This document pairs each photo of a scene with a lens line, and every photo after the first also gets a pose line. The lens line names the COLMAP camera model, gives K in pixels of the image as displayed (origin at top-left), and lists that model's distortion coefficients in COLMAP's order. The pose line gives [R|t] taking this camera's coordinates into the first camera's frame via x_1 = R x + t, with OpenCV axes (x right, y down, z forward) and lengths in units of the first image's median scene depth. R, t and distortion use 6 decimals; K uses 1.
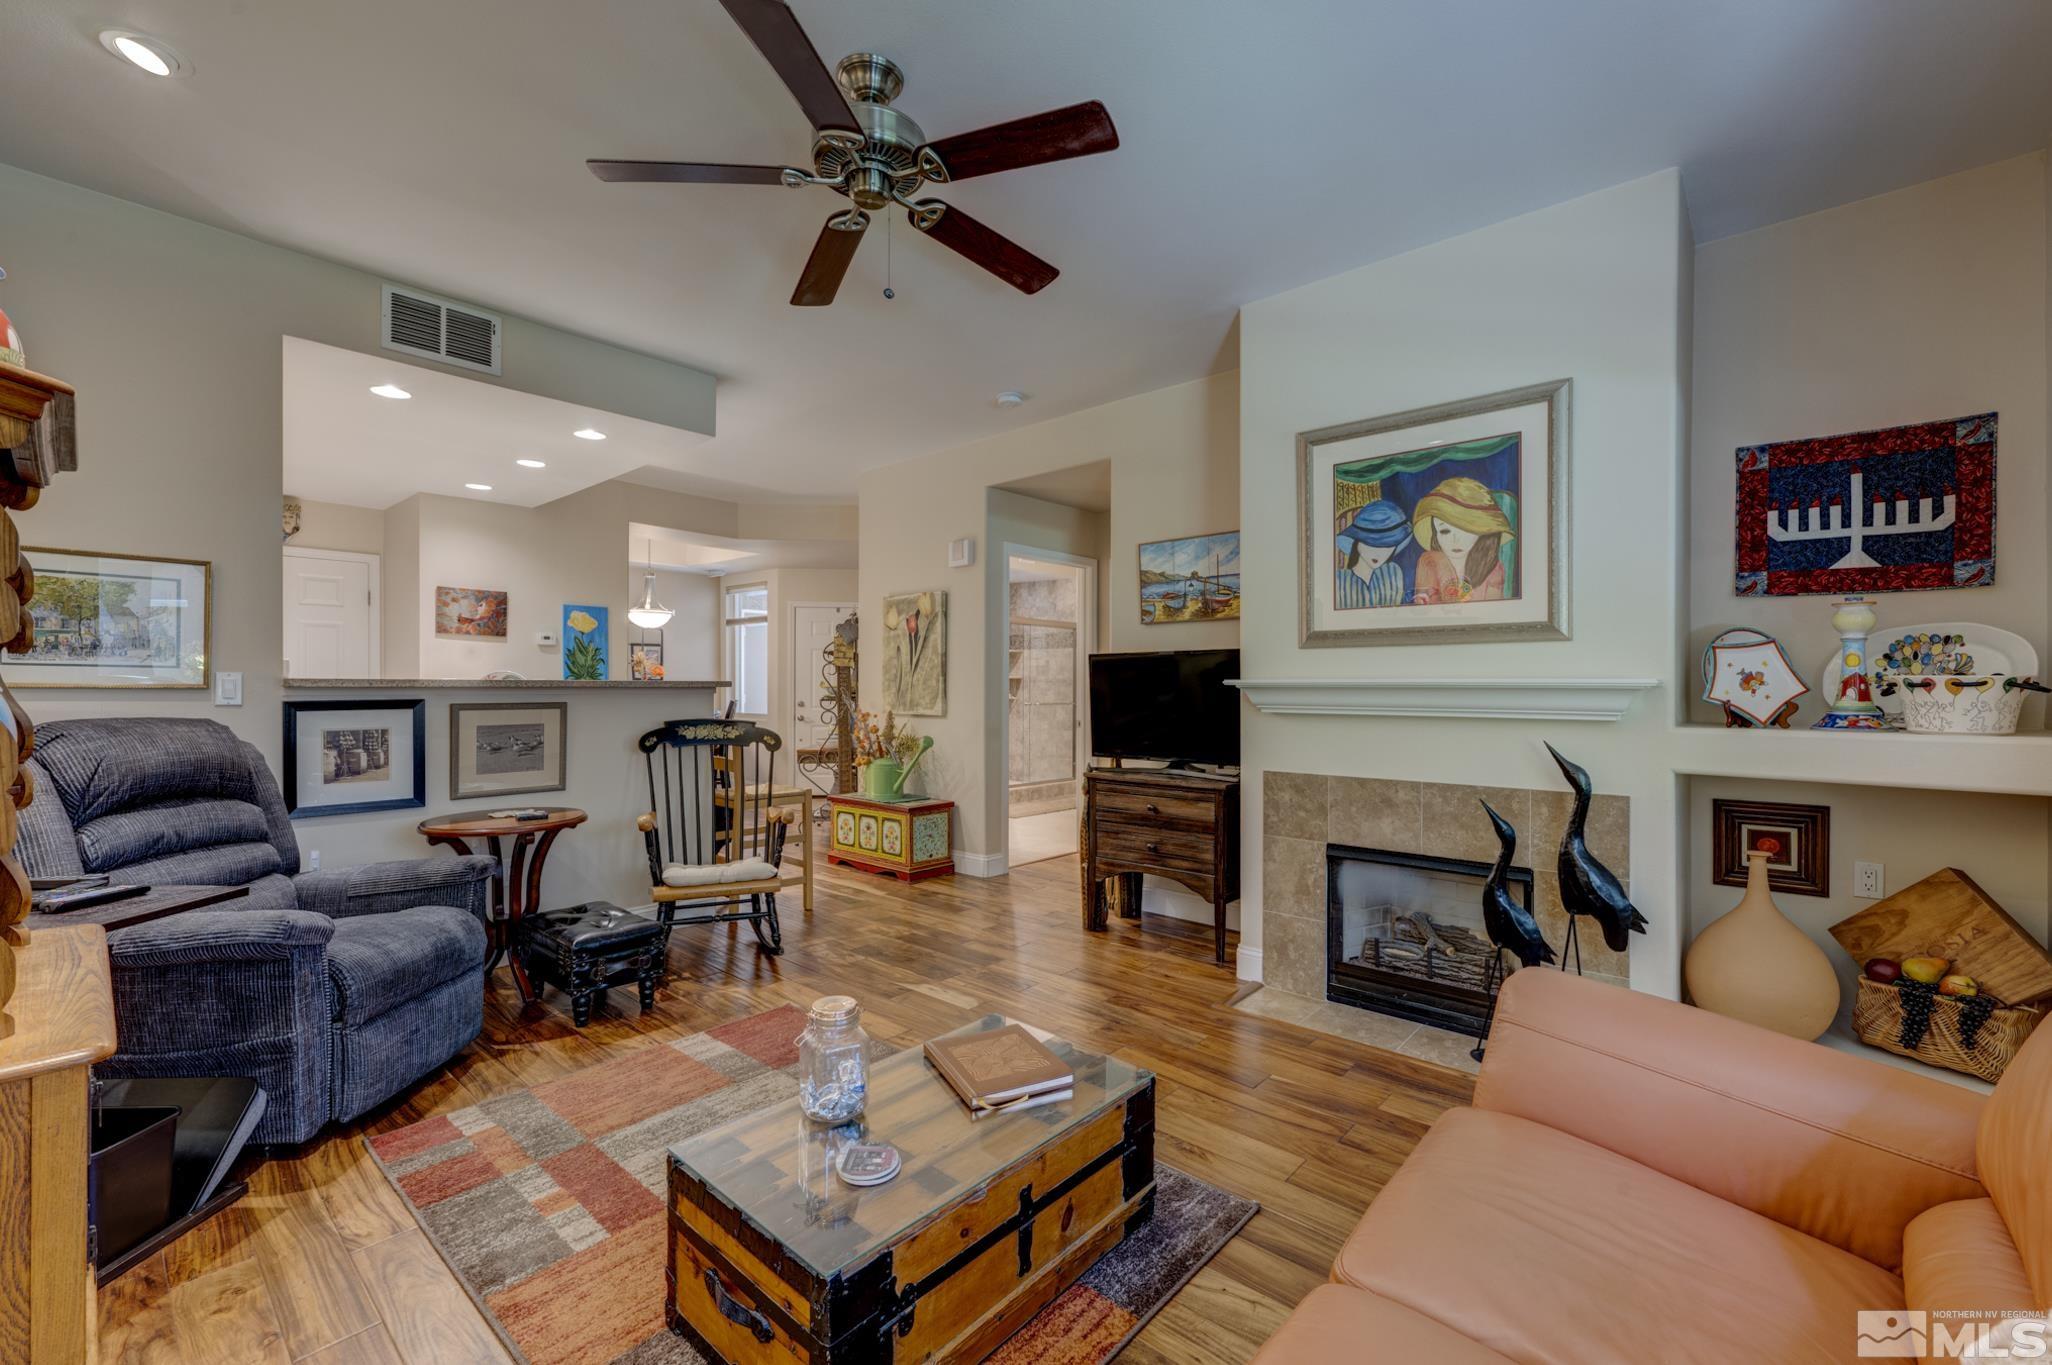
lens RADIAL K [[827.8, 0, 1031.5], [0, 827.8, 697.9], [0, 0, 1]] dist [-0.006239, 0.000849]
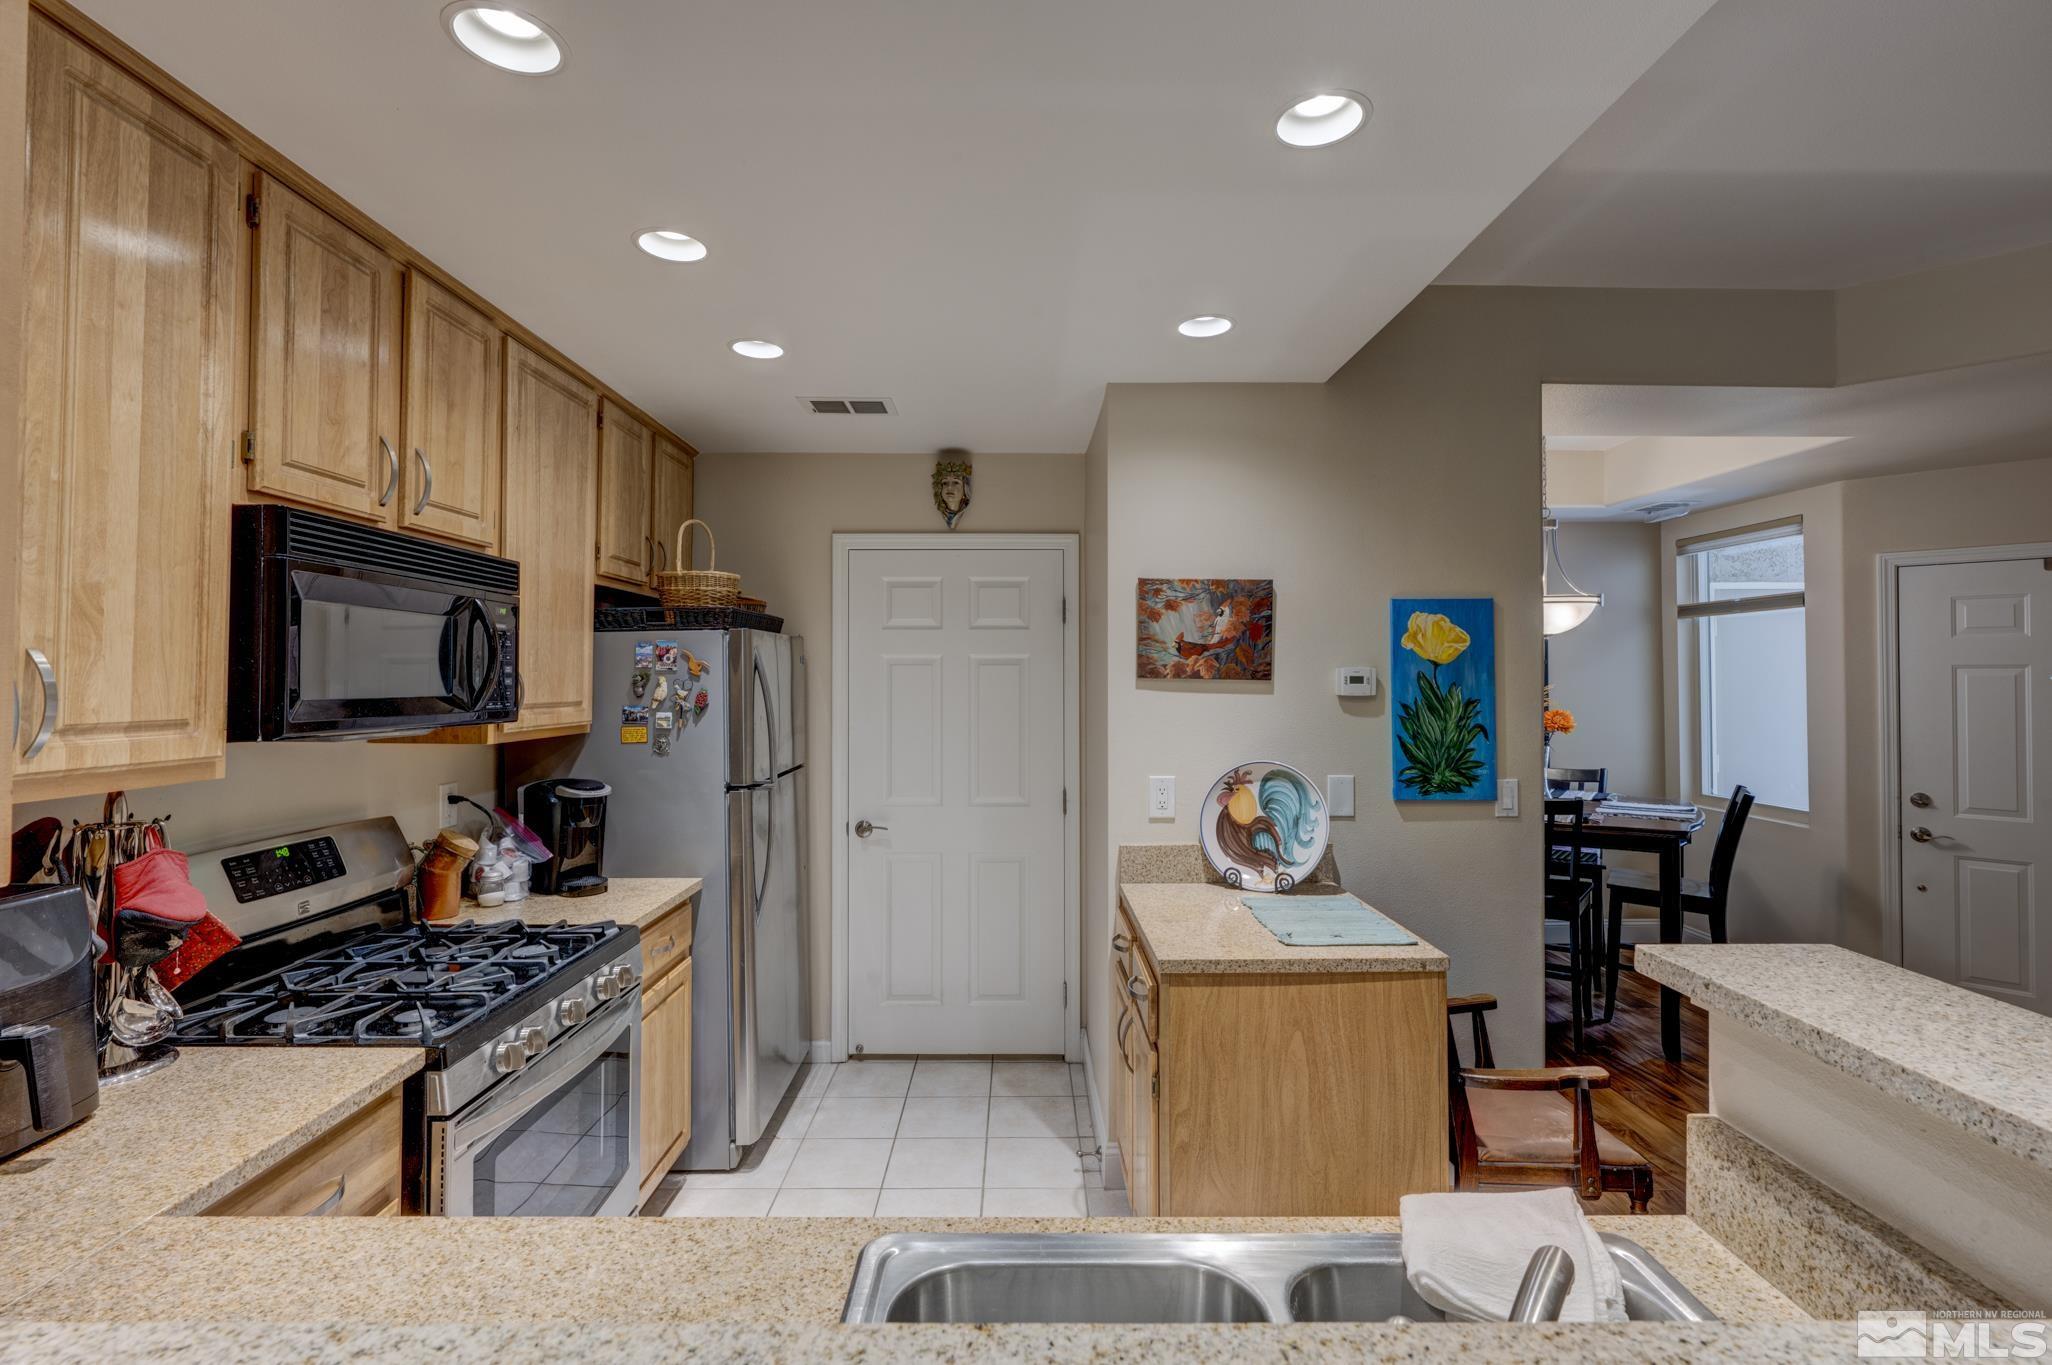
lens RADIAL K [[926.8, 0, 965.0], [0, 926.8, 656.3], [0, 0, 1]] dist [-0.007558, 0.002040]
pose [[0.614770, -0.020422, -0.788442, -0.511316], [-0.014310, 0.999211, -0.037039, -0.098055], [0.788577, 0.034053, 0.613993, 0.836474]]
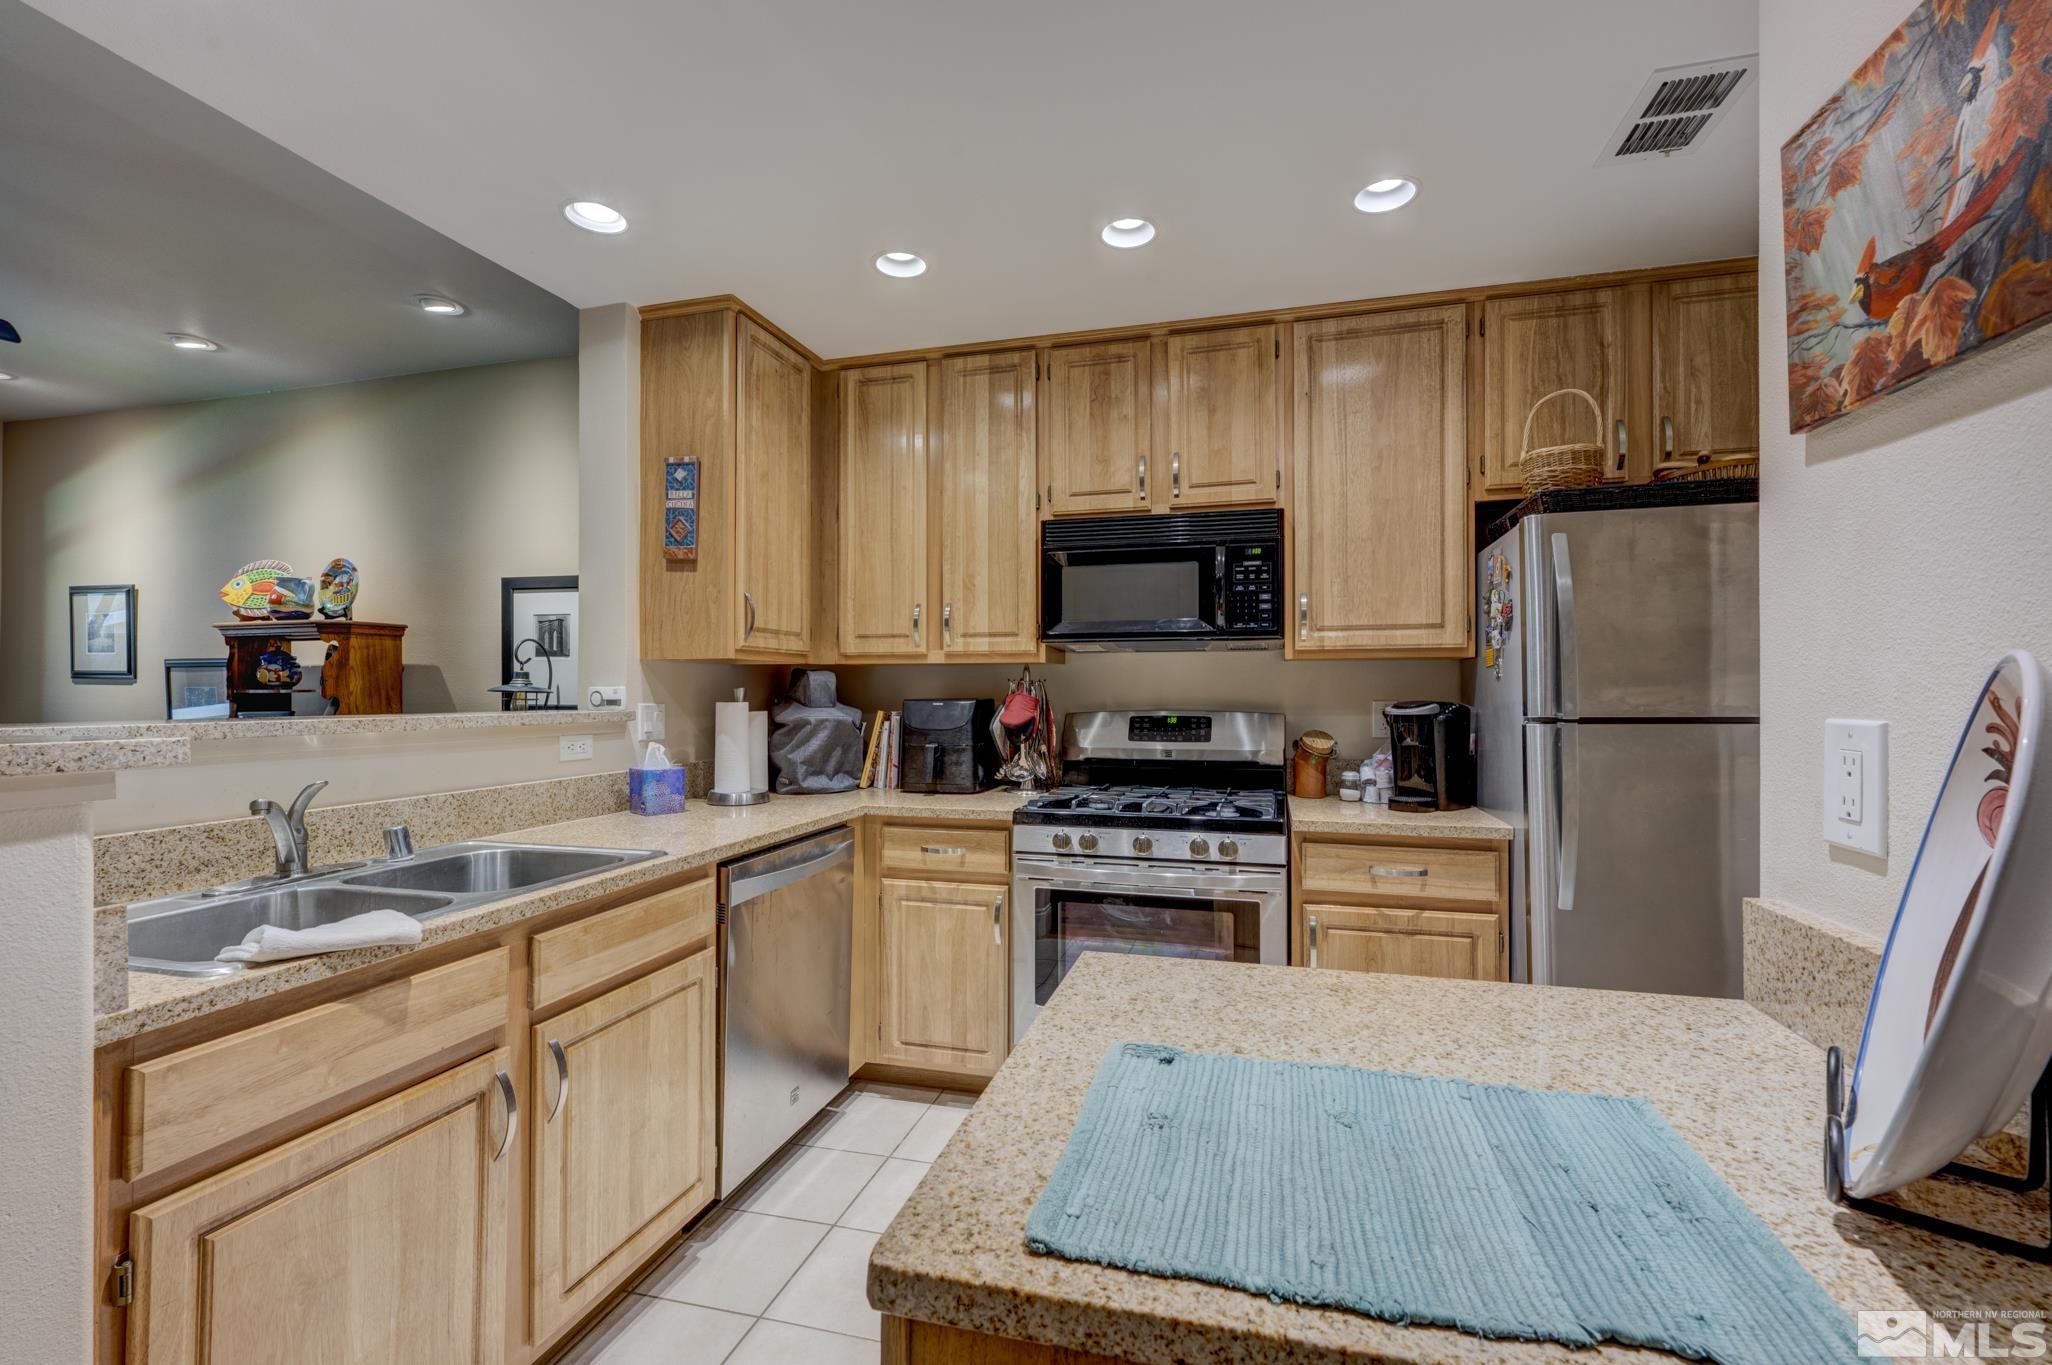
lens RADIAL K [[827.8, 0, 1060.1], [0, 827.8, 682.4], [0, 0, 1]] dist [-0.006239, 0.000849]
pose [[-0.889834, -0.000375, -0.456284, -0.696534], [-0.004155, 0.999965, 0.007281, -0.046756], [0.456265, 0.008375, -0.889804, 1.438140]]
